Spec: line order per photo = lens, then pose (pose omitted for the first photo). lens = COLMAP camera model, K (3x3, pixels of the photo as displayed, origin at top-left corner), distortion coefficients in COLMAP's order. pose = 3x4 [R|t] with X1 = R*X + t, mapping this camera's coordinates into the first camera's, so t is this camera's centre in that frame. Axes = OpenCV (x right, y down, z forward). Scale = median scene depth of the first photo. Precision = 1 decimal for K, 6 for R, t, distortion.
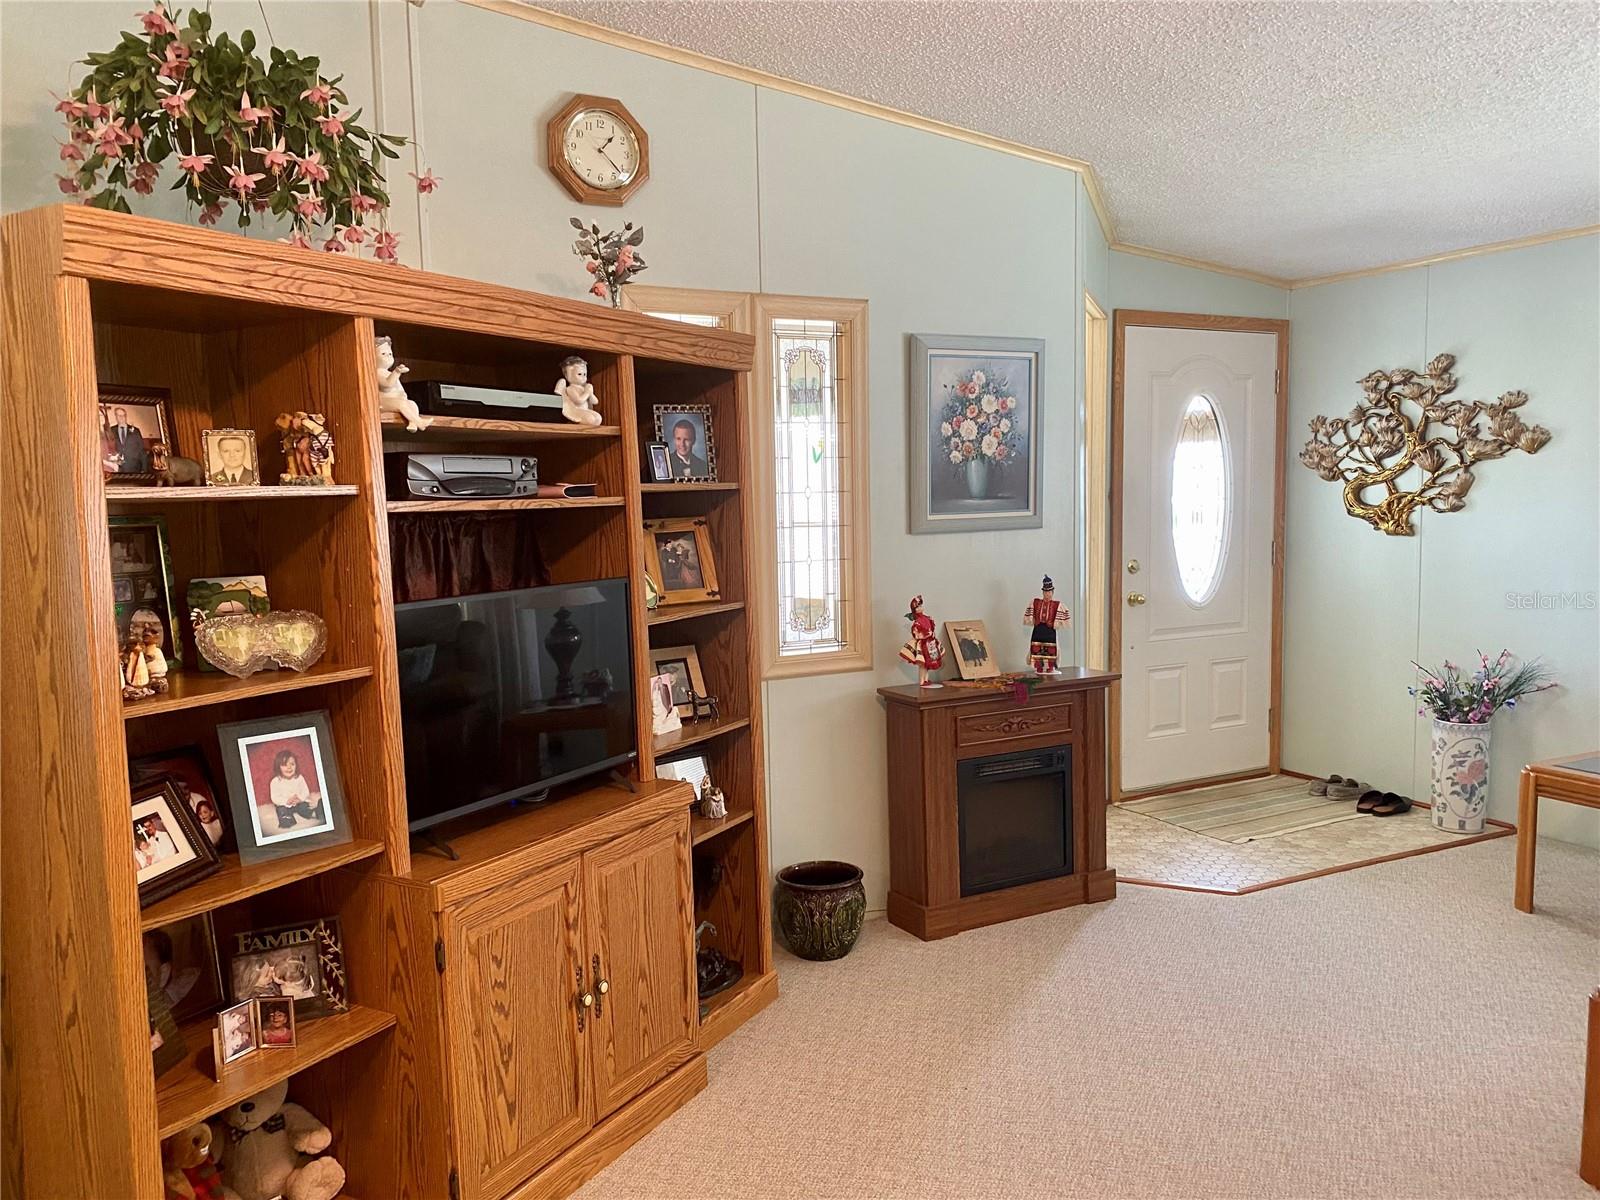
lens RADIAL K [[1218.8, 0, 794.4], [0, 1218.8, 600.1], [0, 0, 1]] dist [0.091546, -0.109628]
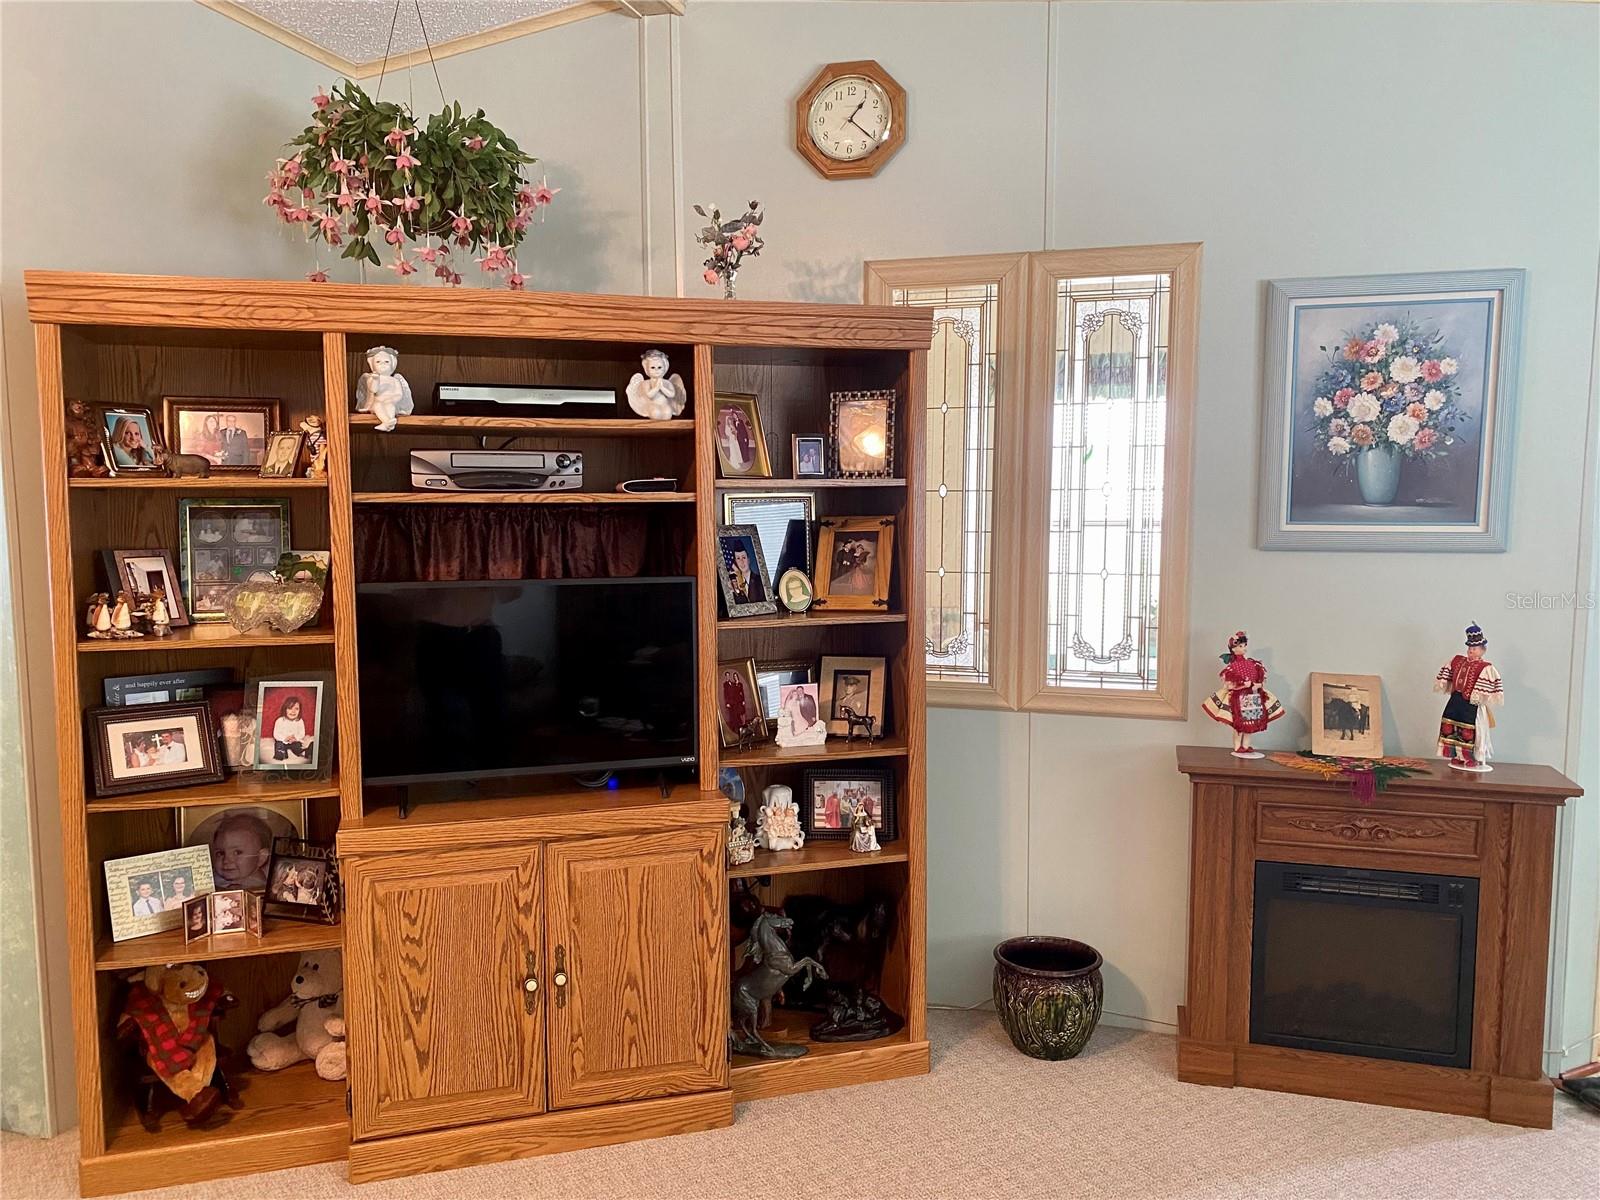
lens RADIAL K [[1216.3, 0, 731.7], [0, 1216.3, 600.9], [0, 0, 1]] dist [0.084844, -0.127643]
pose [[0.715401, 0.090376, -0.692844, 0.454102], [-0.077266, 0.995751, 0.050107, -0.041099], [0.694428, 0.017687, 0.719344, 0.273232]]
